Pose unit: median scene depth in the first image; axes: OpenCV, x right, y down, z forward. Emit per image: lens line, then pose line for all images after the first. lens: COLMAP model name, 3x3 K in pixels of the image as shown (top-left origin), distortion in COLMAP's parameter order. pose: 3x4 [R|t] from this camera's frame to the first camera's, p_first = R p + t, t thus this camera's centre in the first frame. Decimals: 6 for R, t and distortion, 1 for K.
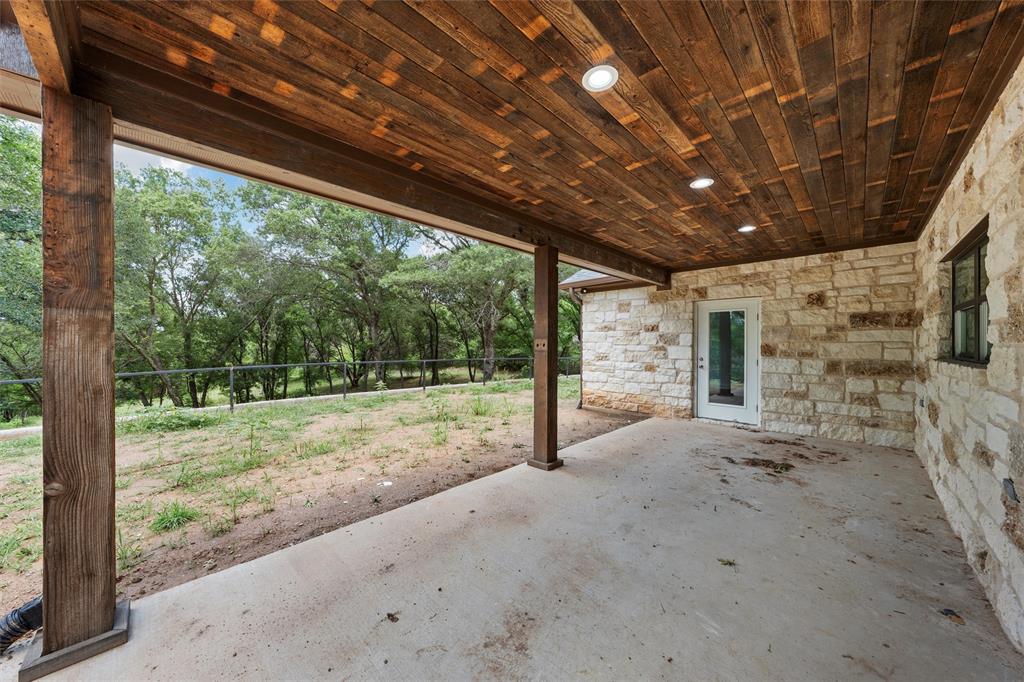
lens RADIAL K [[392.9, 0, 493.3], [0, 392.9, 343.6], [0, 0, 1]] dist [0.000773, -0.000065]
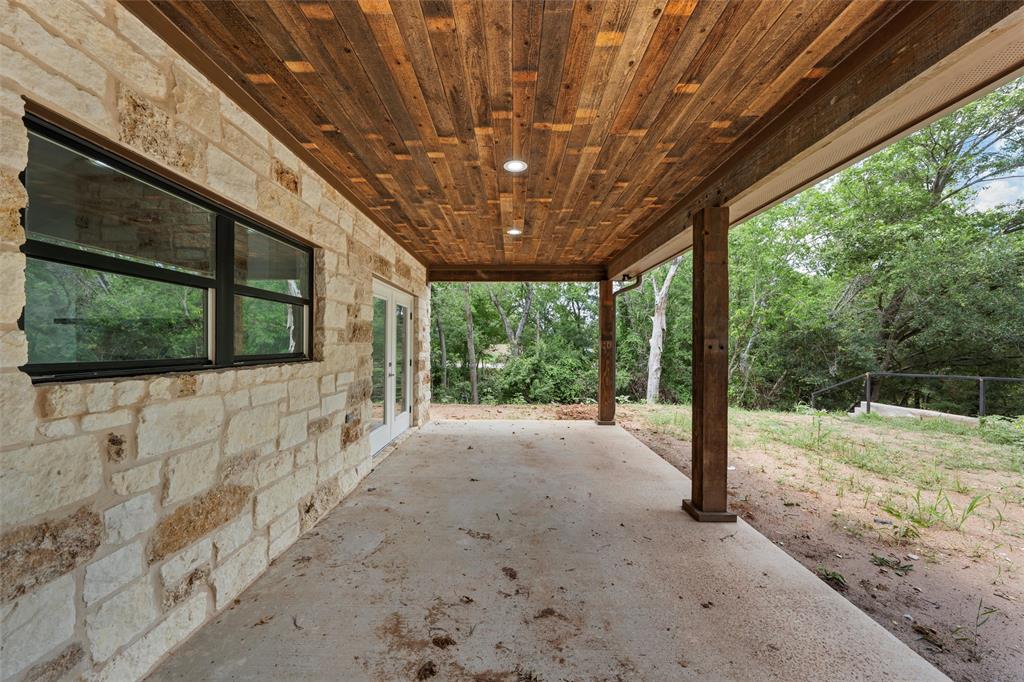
lens RADIAL K [[392.9, 0, 511.7], [0, 392.9, 344.0], [0, 0, 1]] dist [0.000773, -0.000065]
pose [[-0.734549, -0.004196, -0.678543, 1.031361], [-0.006613, 0.999978, 0.000975, -0.000870], [0.678524, 0.005203, -0.734560, 1.492456]]
